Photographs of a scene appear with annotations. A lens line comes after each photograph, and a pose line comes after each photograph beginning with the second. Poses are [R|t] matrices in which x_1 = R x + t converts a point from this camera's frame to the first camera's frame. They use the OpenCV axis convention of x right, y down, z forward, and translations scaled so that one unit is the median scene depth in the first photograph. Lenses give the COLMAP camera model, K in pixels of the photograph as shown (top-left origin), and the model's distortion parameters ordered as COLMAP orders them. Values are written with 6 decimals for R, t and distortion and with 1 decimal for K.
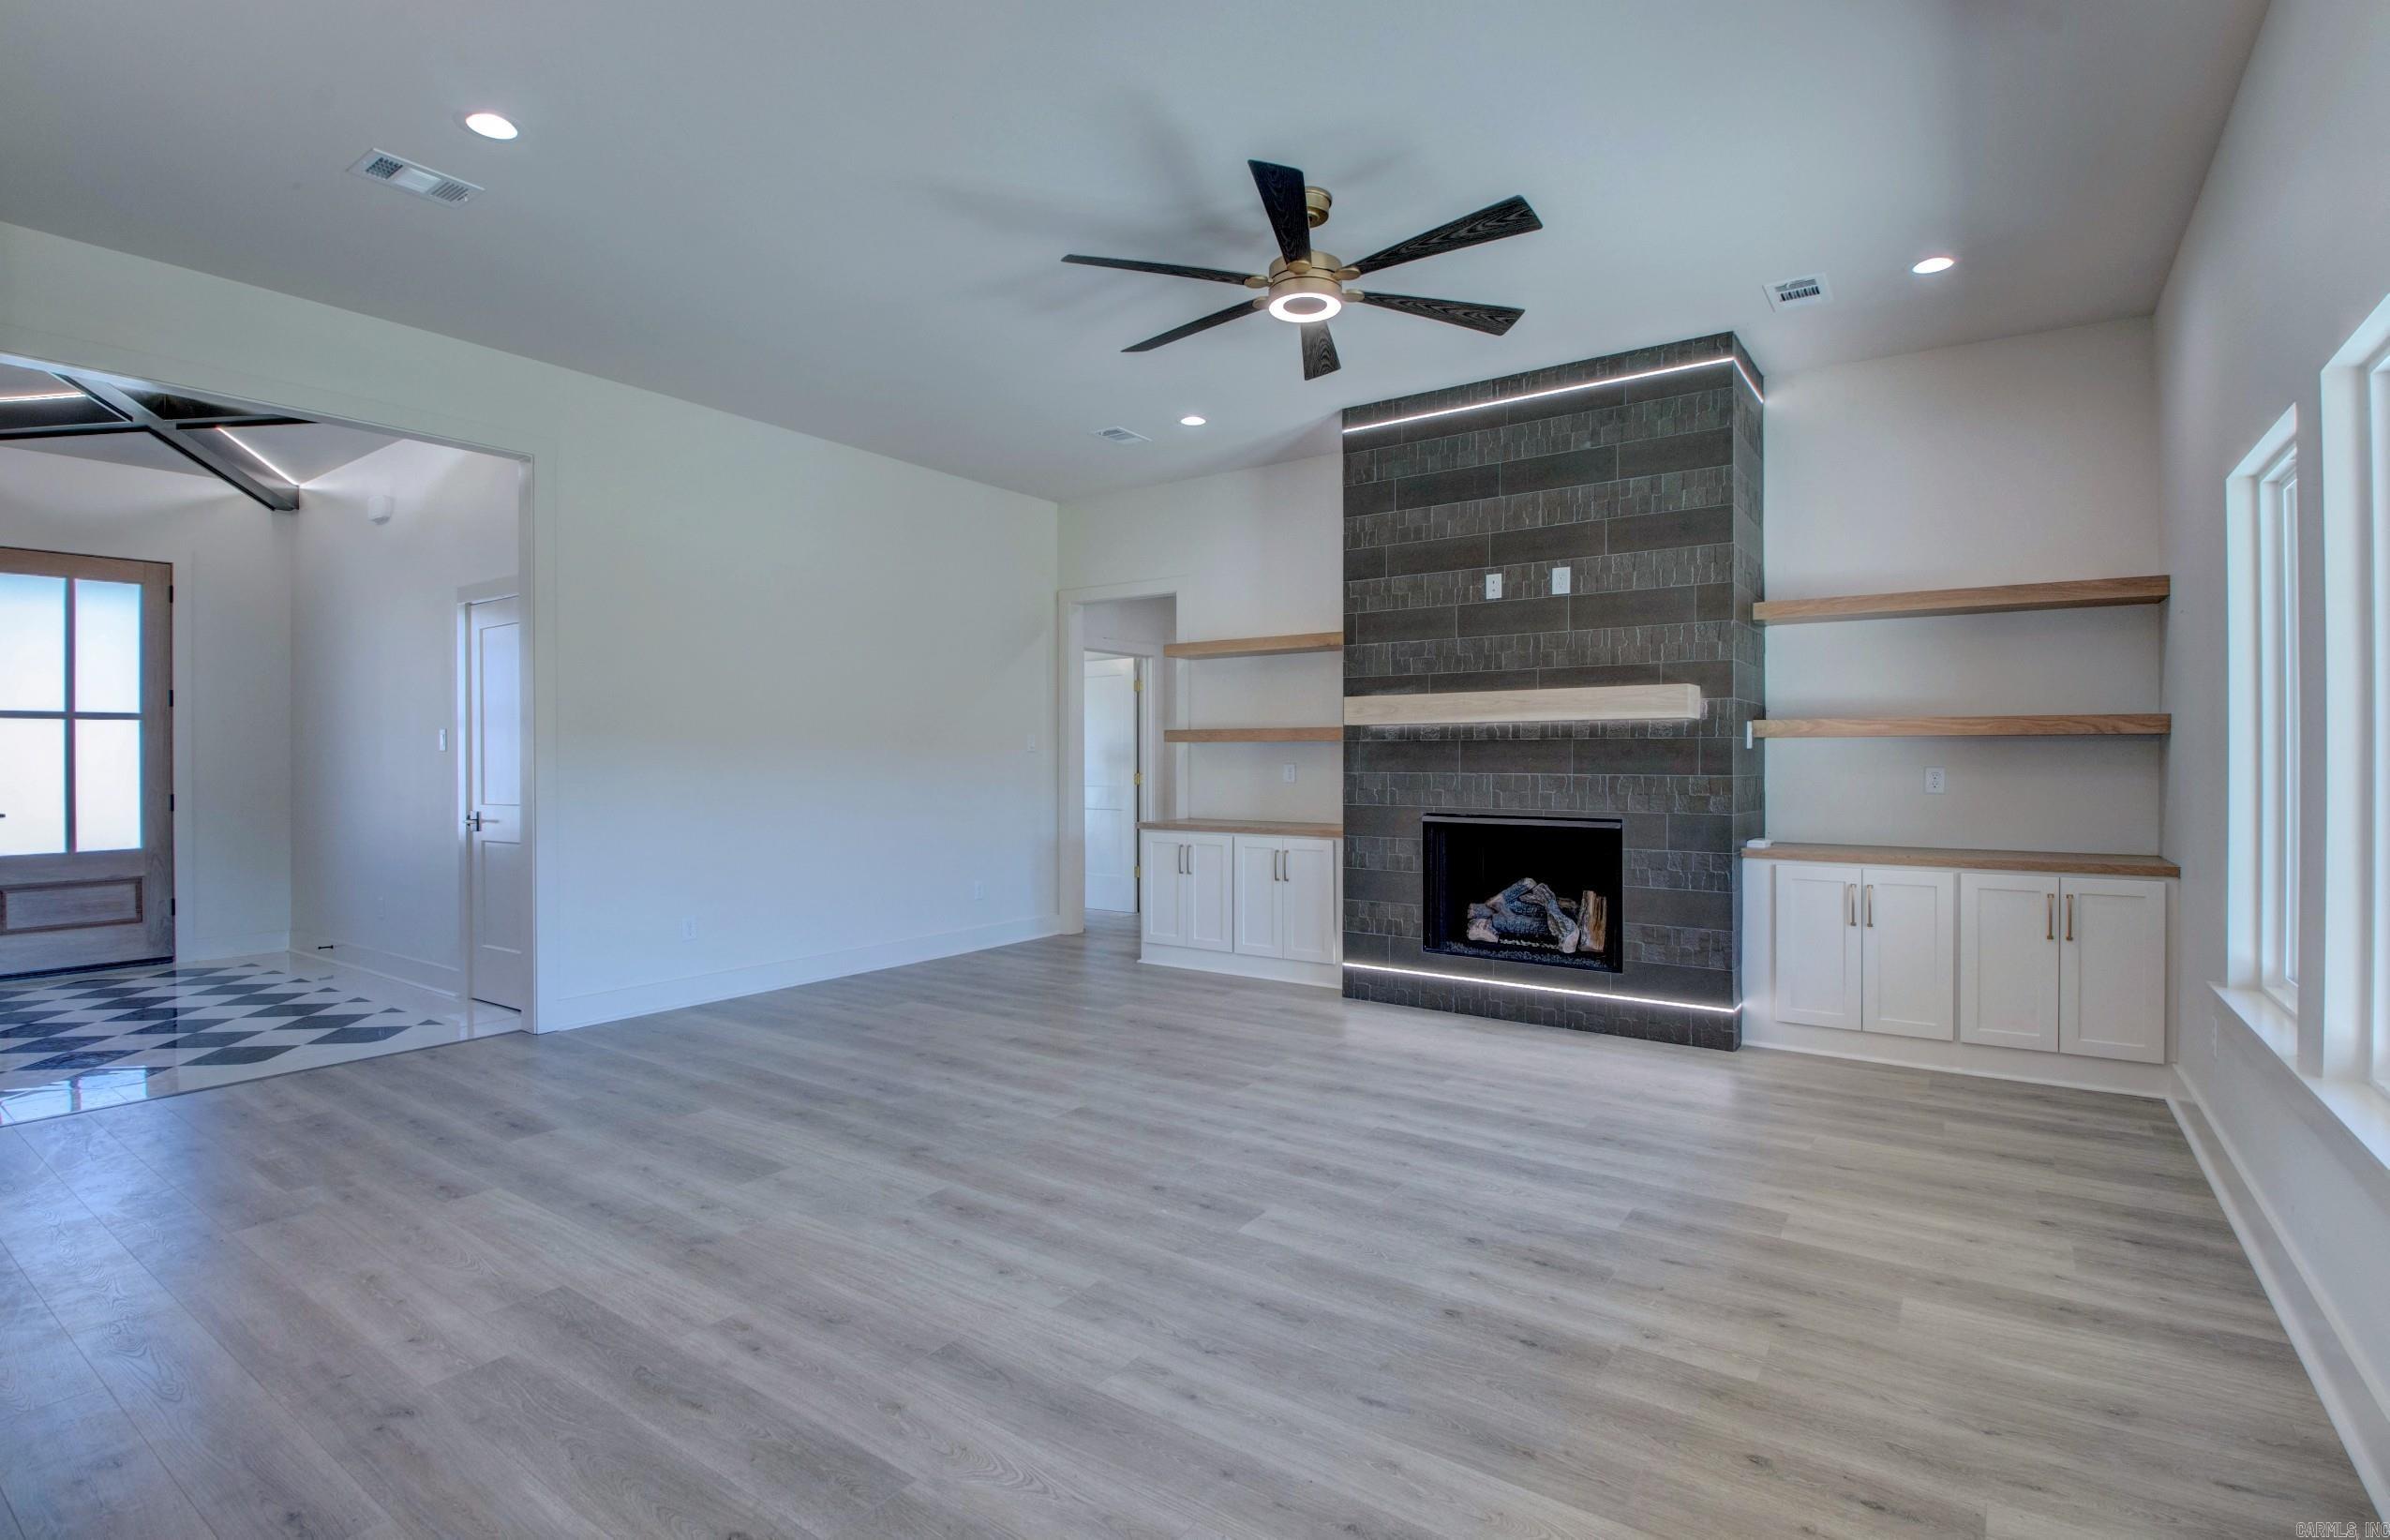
lens RADIAL K [[1122.0, 0, 1165.8], [0, 1122.0, 770.5], [0, 0, 1]] dist [0.007722, -0.018417]
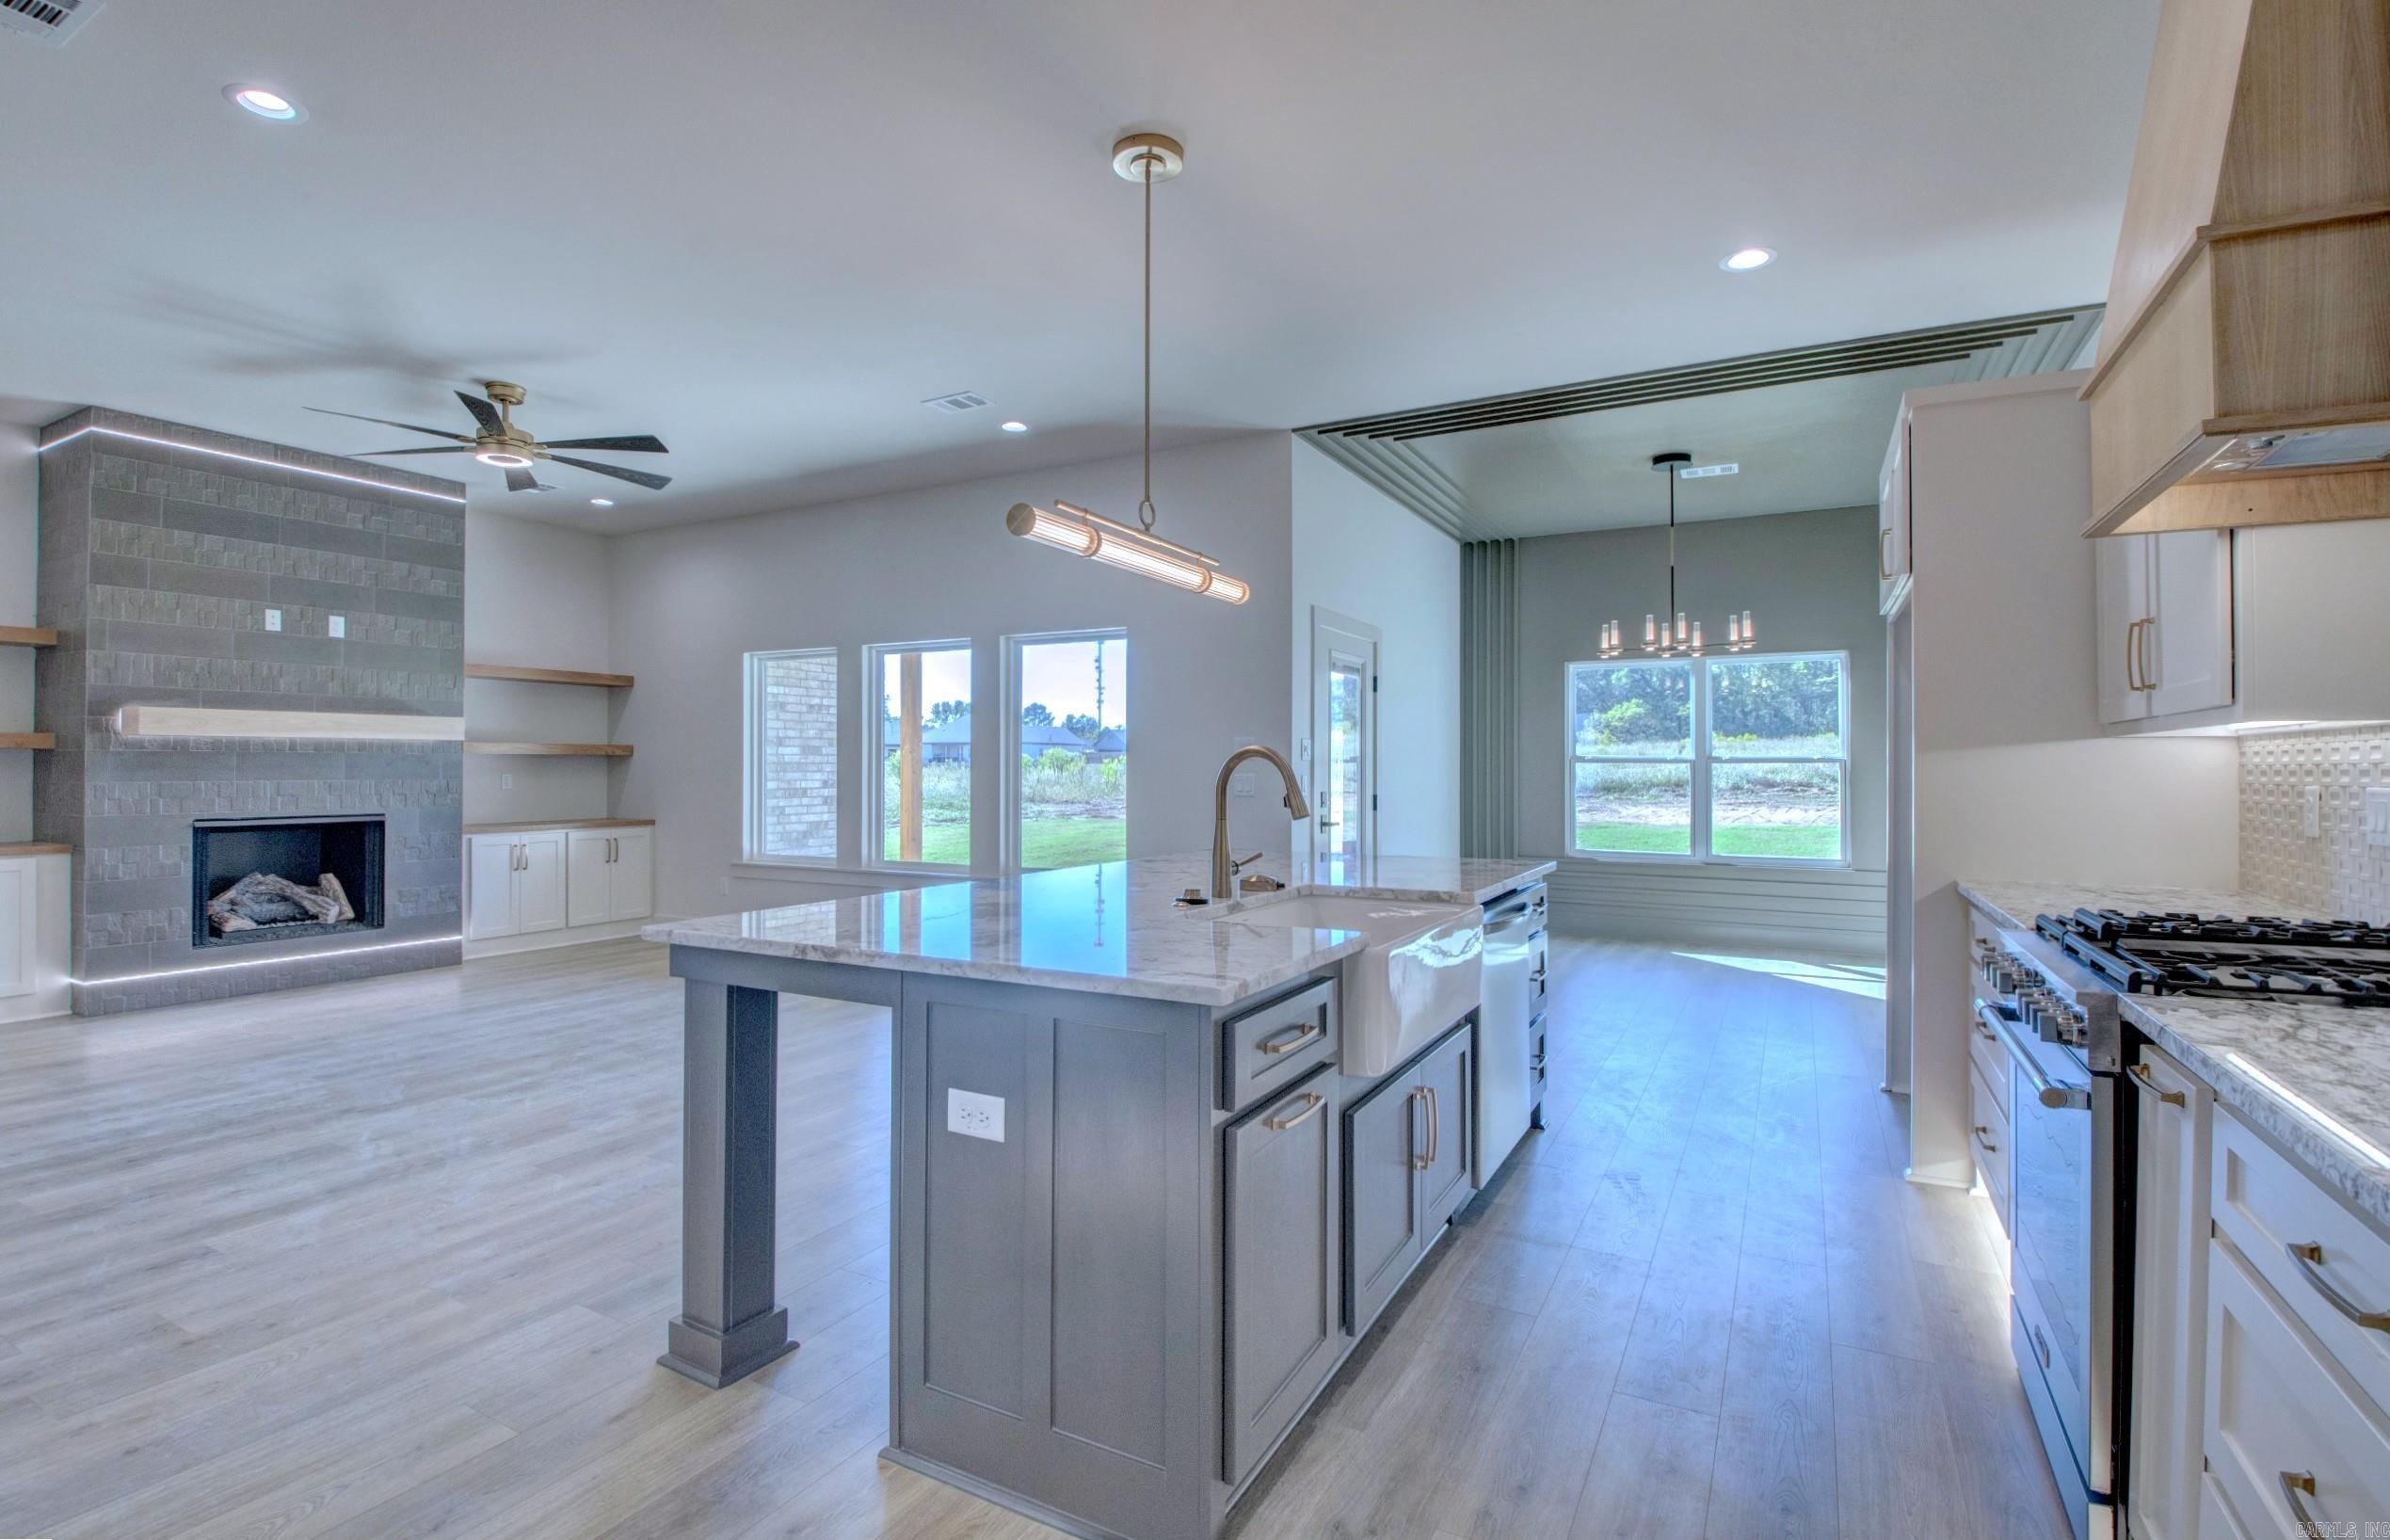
lens RADIAL K [[1121.9, 0, 1195.5], [0, 1121.9, 752.3], [0, 0, 1]] dist [0.007722, -0.018417]
pose [[-0.123753, 0.013991, 0.992214, -1.263253], [0.013586, 0.999831, -0.012404, 0.000813], [-0.992220, 0.011946, -0.123922, 0.250109]]
